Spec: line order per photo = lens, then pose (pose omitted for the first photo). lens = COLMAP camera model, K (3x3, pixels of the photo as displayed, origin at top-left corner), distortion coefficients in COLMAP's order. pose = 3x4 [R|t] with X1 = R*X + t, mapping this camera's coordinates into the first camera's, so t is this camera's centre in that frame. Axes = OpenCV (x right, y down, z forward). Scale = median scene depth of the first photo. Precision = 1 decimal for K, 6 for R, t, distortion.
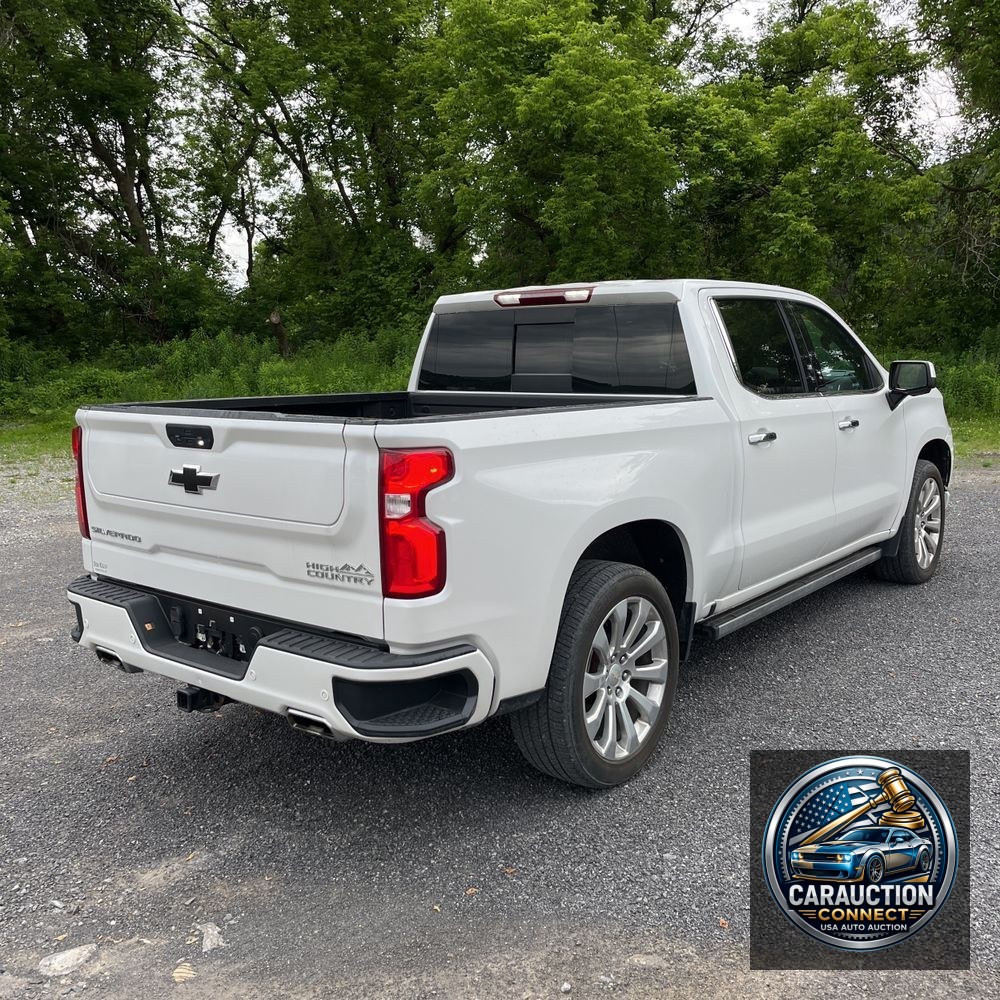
lens RADIAL K [[1012.7, 0, 478.8], [0, 1012.7, 498.6], [0, 0, 1]] dist [0.048821, -0.073975]
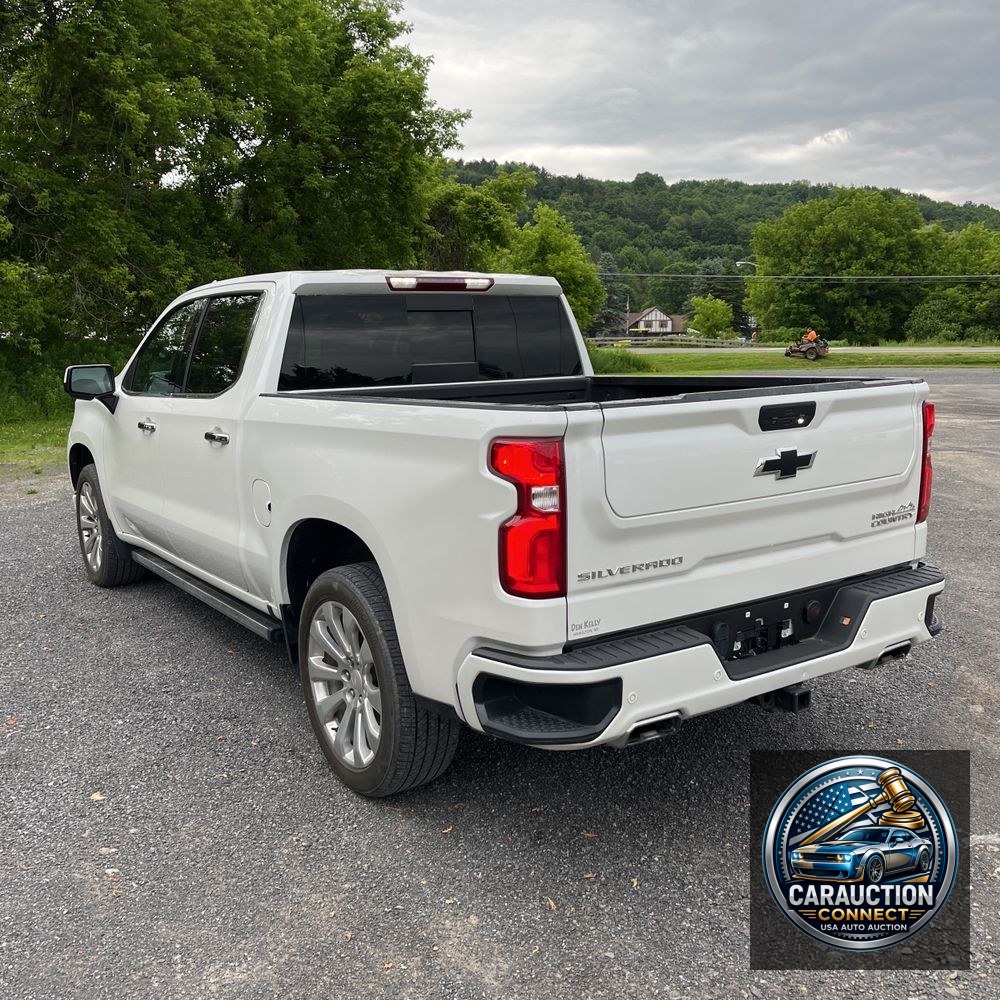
lens RADIAL K [[975.4, 0, 500.6], [0, 975.4, 484.7], [0, 0, 1]] dist [0.057685, 0.017107]
pose [[0.296246, -0.137870, 0.945108, -0.918698], [0.159430, 0.982782, 0.093392, -0.094686], [-0.941711, 0.123011, 0.313126, 0.740252]]
